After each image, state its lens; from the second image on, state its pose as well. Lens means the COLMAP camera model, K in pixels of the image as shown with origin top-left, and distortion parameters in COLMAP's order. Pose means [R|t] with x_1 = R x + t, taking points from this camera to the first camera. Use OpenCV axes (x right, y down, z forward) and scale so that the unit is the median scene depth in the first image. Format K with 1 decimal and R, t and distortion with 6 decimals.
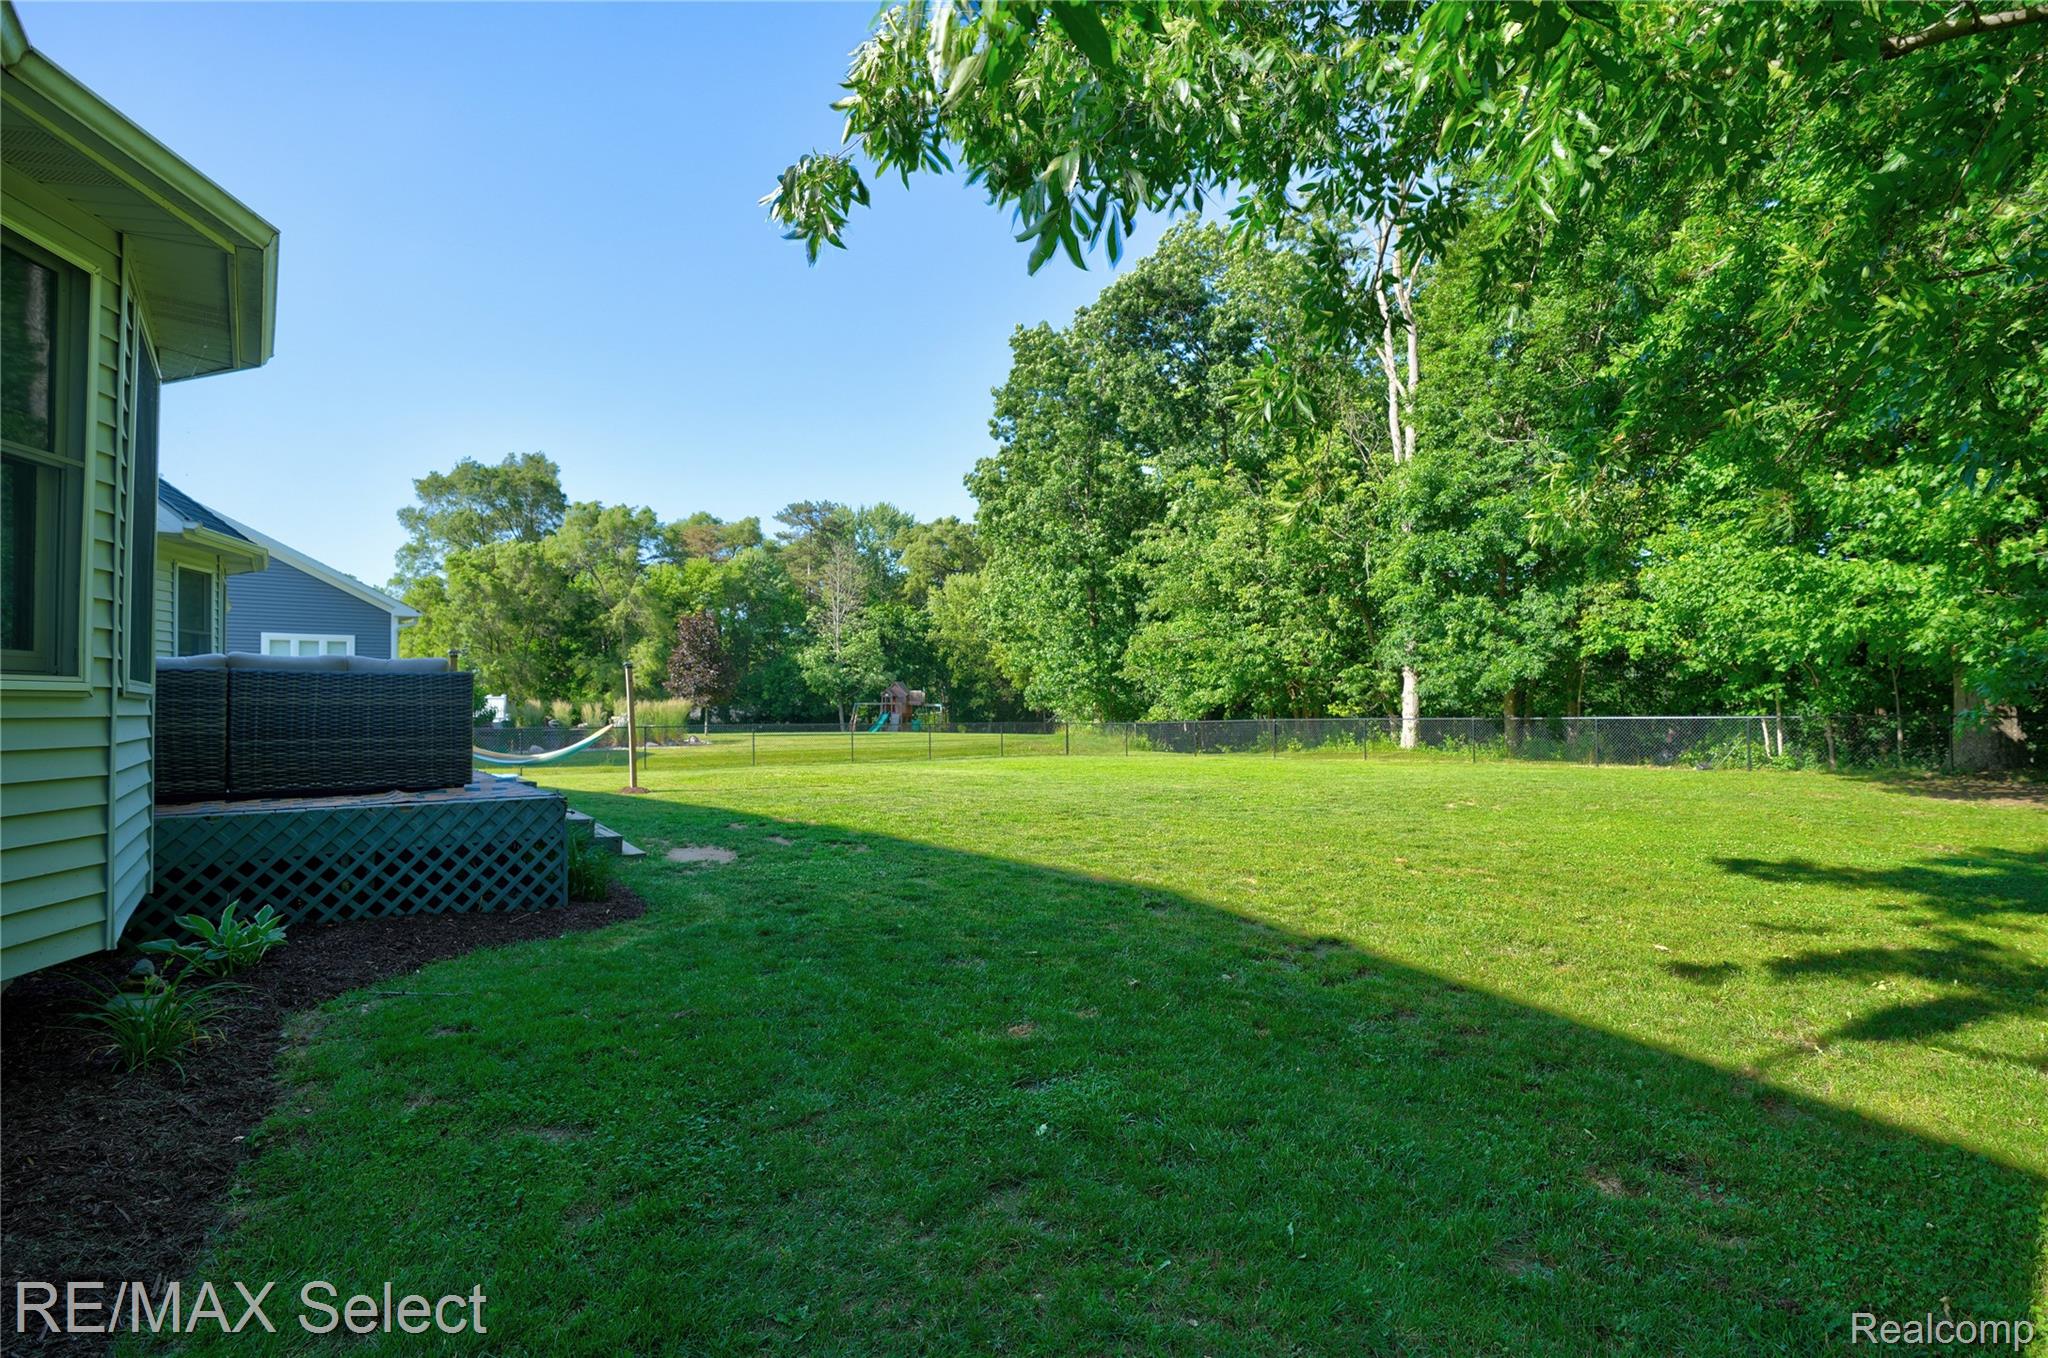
lens RADIAL K [[943.6, 0, 1027.6], [0, 943.6, 677.9], [0, 0, 1]] dist [-0.068021, 0.032059]
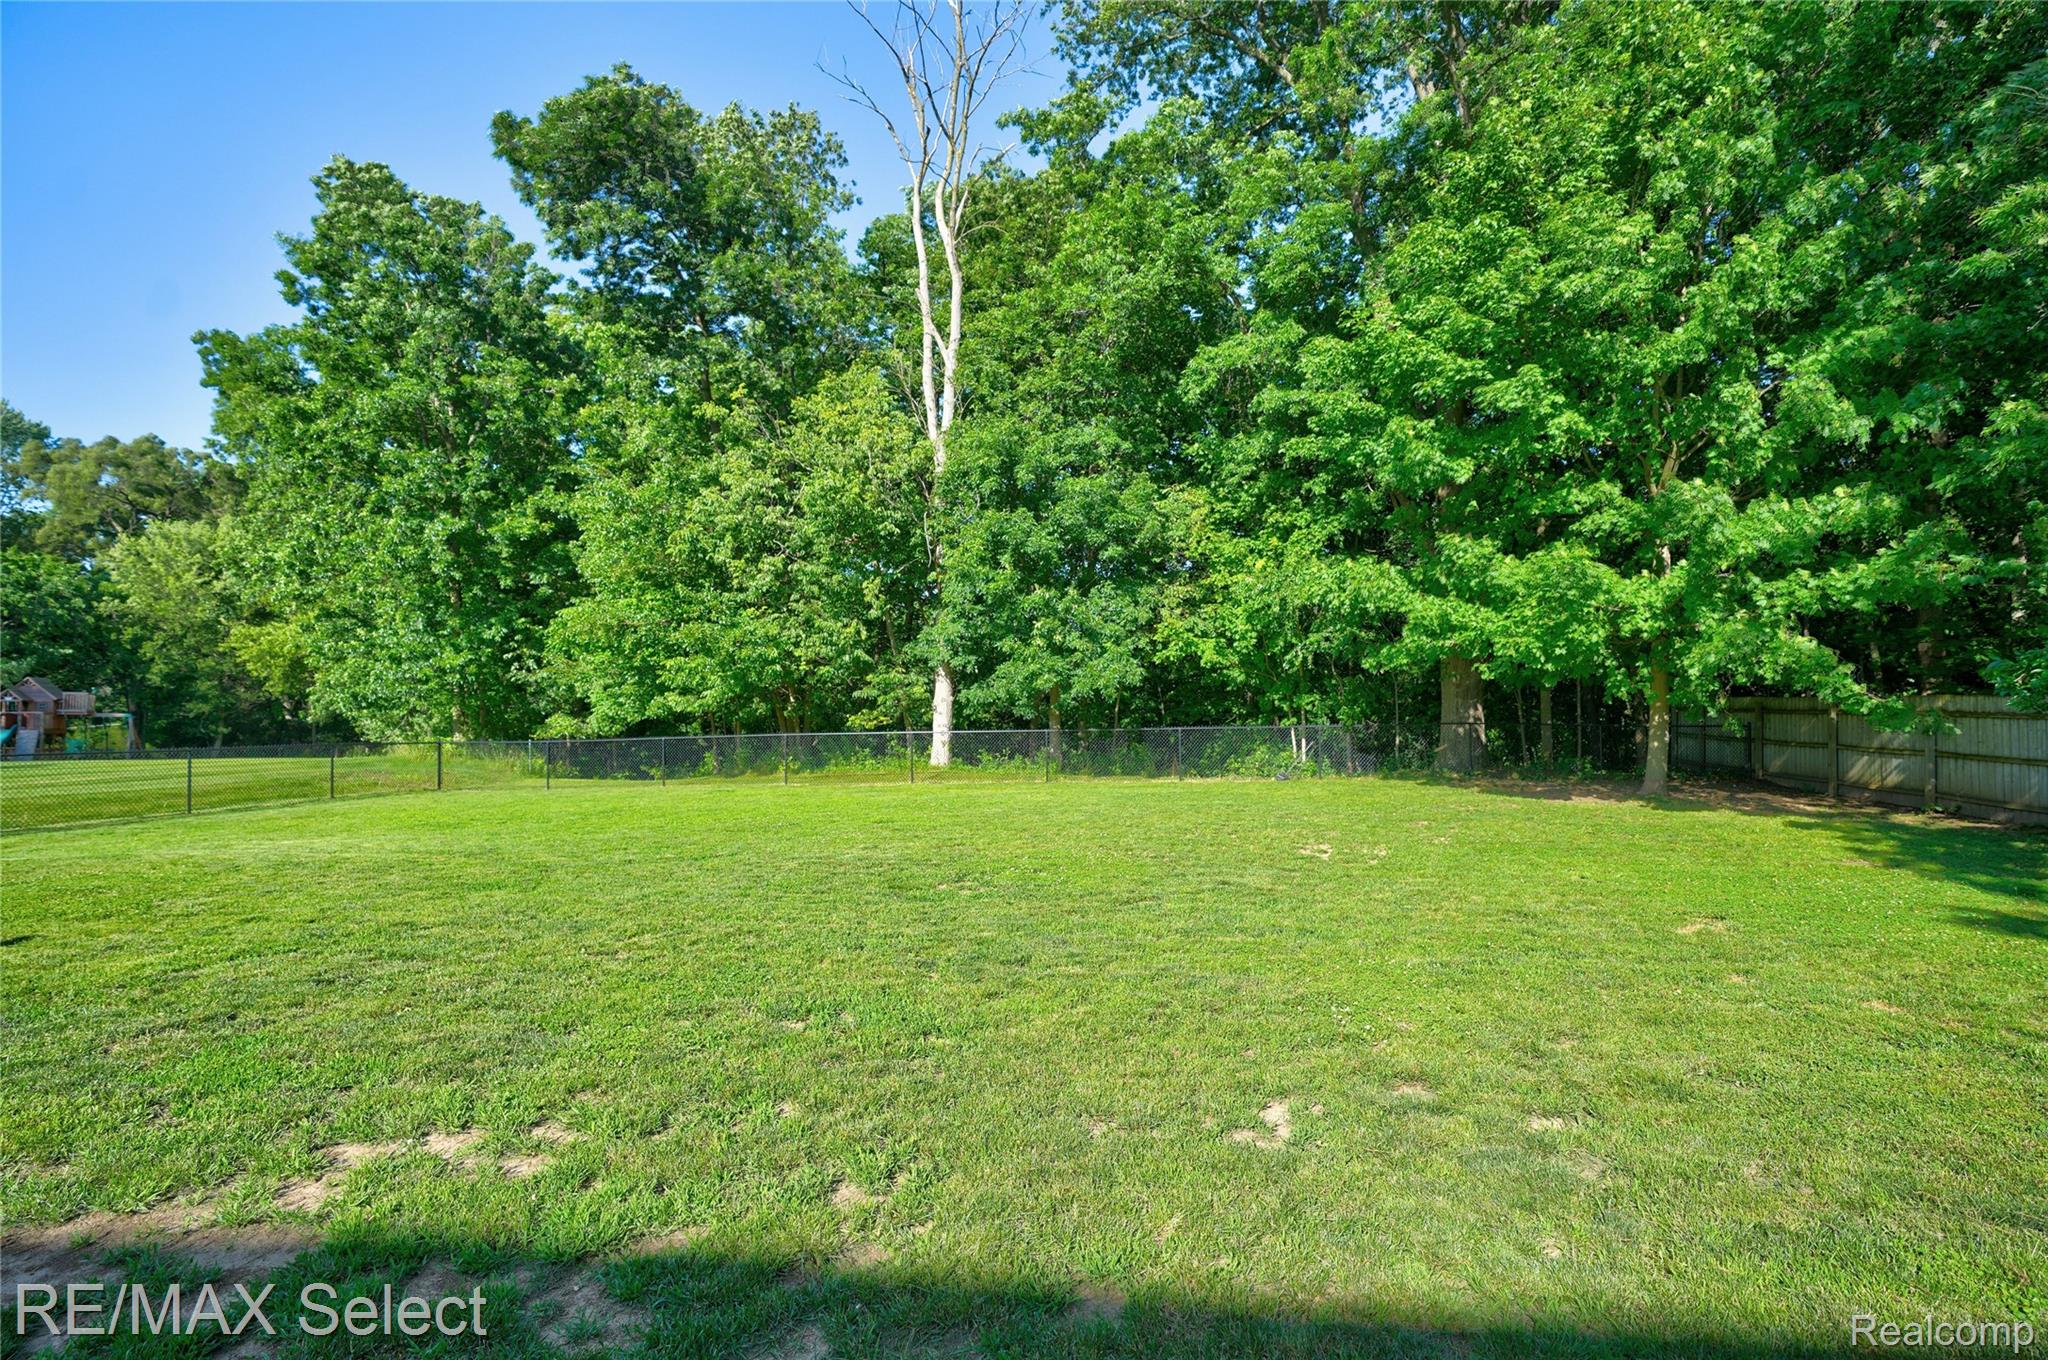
lens RADIAL K [[943.6, 0, 1027.6], [0, 943.6, 678.9], [0, 0, 1]] dist [-0.068021, 0.032059]
pose [[0.747188, 0.027345, 0.664050, -0.103319], [-0.018014, 0.999619, -0.020893, 0.012902], [-0.664368, 0.003649, 0.747396, 0.306347]]
